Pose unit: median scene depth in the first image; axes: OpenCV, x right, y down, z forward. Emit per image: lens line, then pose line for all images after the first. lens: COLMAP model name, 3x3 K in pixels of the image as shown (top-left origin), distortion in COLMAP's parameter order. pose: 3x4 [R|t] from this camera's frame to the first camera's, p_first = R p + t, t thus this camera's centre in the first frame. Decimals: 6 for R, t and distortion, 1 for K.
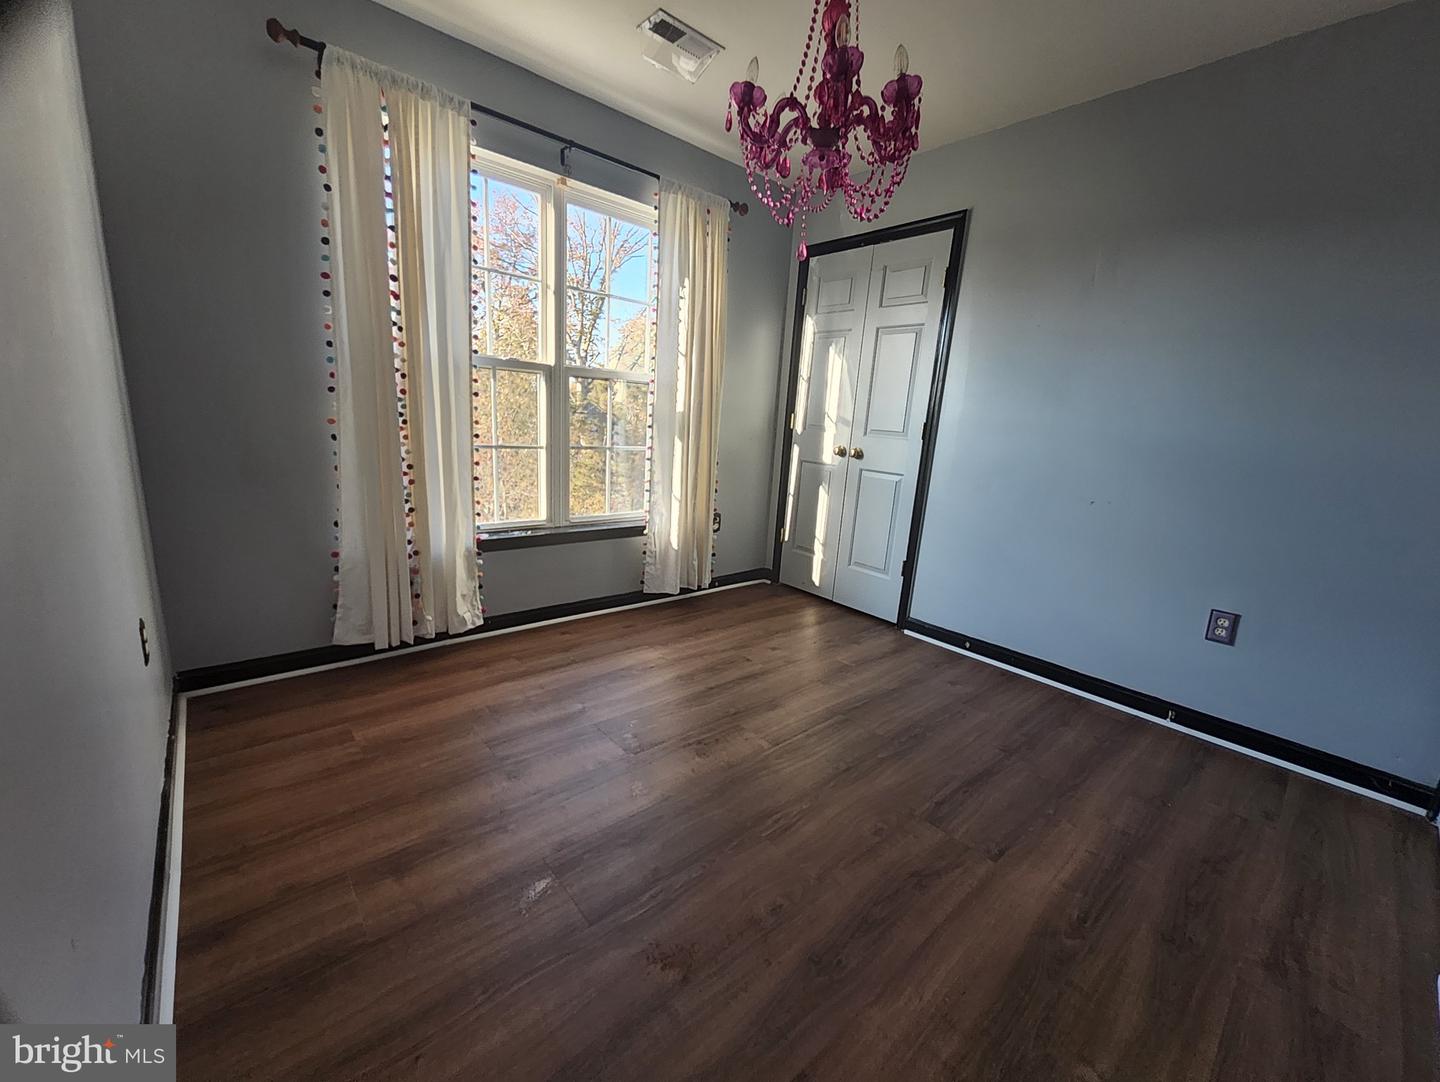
lens RADIAL K [[573.8, 0, 704.7], [0, 573.8, 523.6], [0, 0, 1]] dist [-0.004665, -0.002490]
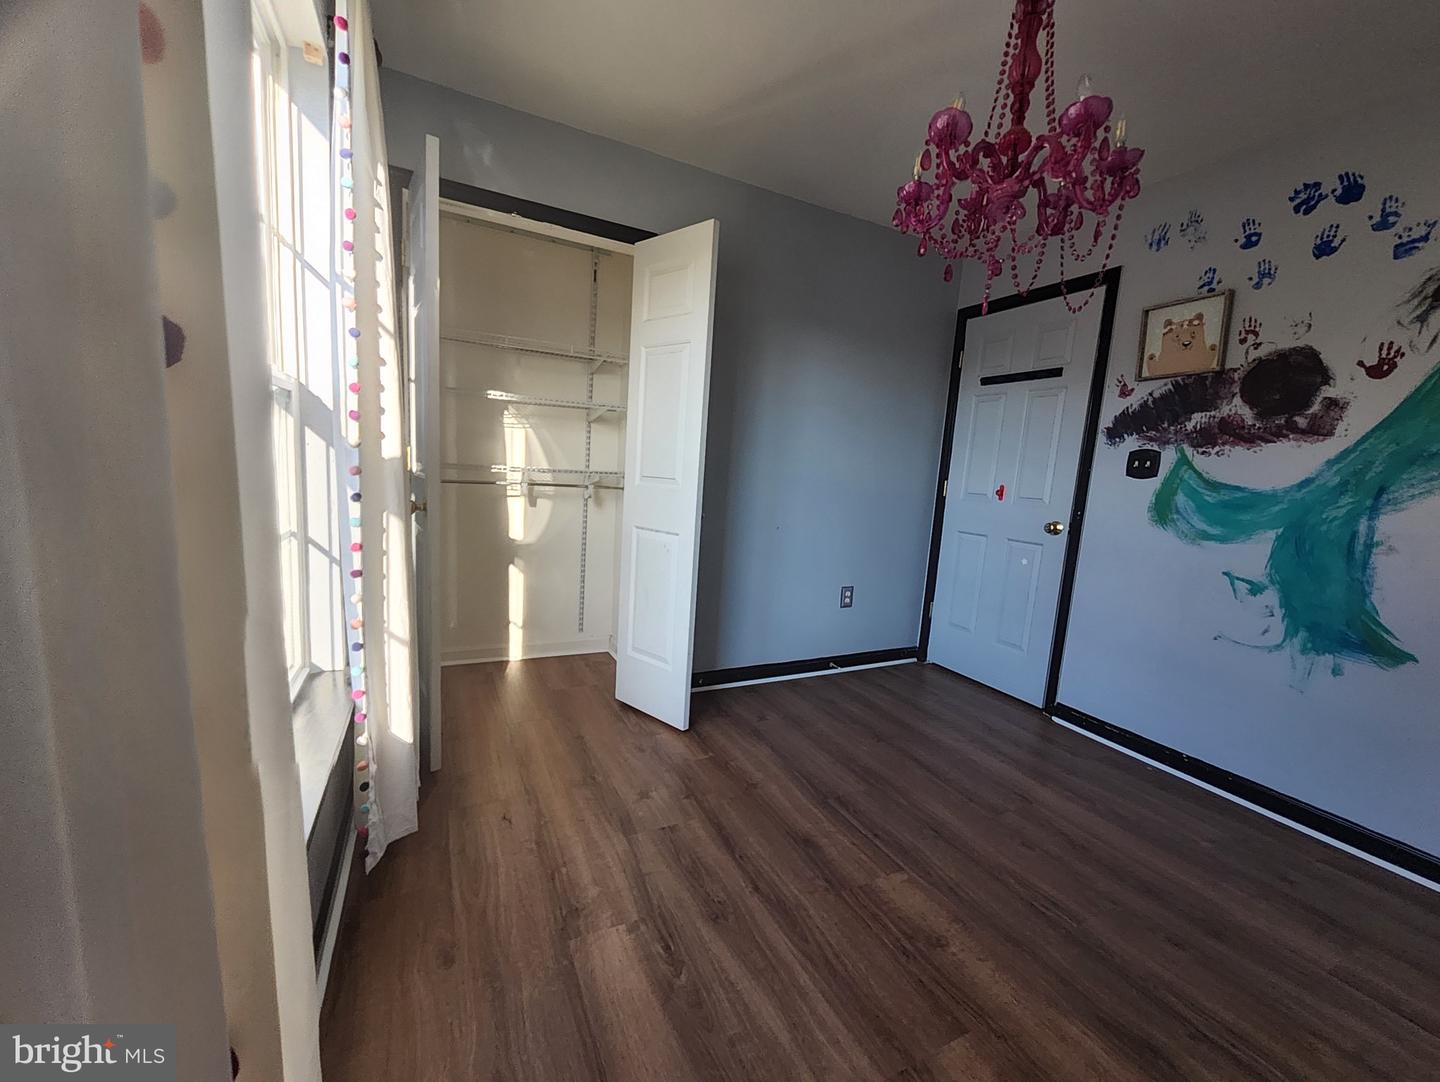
lens RADIAL K [[573.8, 0, 701.2], [0, 573.8, 538.9], [0, 0, 1]] dist [-0.004665, -0.002490]
pose [[0.247643, -0.170521, 0.953727, -0.639865], [0.134666, 0.980892, 0.140411, -0.241740], [-0.959447, 0.093663, 0.265875, 0.945928]]
